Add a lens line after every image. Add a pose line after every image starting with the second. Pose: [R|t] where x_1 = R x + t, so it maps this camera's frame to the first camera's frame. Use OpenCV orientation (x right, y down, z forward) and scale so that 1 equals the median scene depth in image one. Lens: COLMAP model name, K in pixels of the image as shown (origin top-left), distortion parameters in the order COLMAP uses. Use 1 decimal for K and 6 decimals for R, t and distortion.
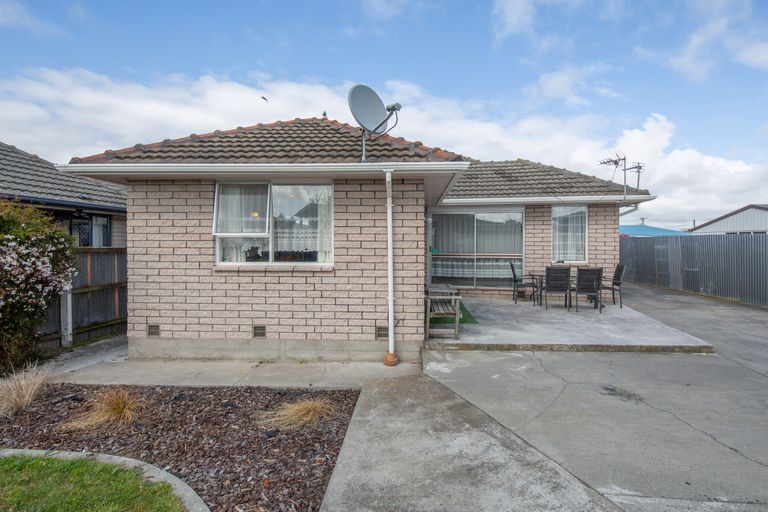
lens RADIAL K [[363.5, 0, 384.5], [0, 363.5, 237.6], [0, 0, 1]] dist [-0.011286, -0.000528]
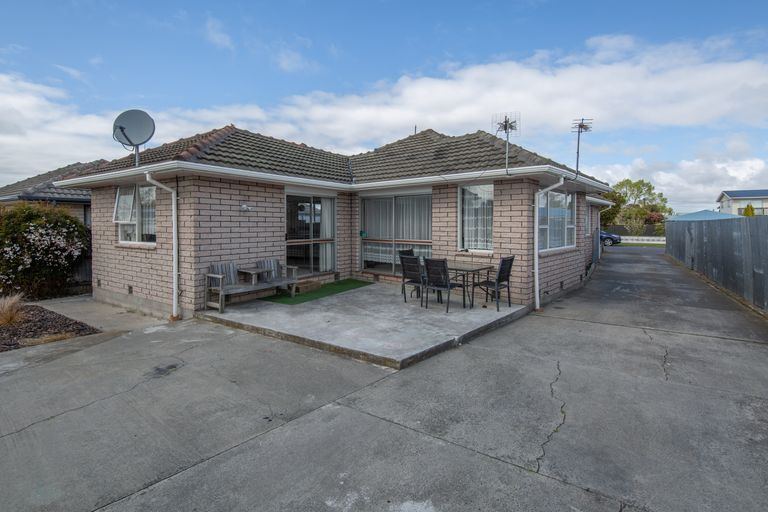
lens RADIAL K [[358.7, 0, 384.8], [0, 358.7, 223.2], [0, 0, 1]] dist [0.013014, -0.015627]
pose [[0.860901, -0.002115, -0.508768, 0.730829], [0.006715, 0.999952, 0.007205, -0.004420], [0.508728, -0.009619, 0.860873, 0.173020]]
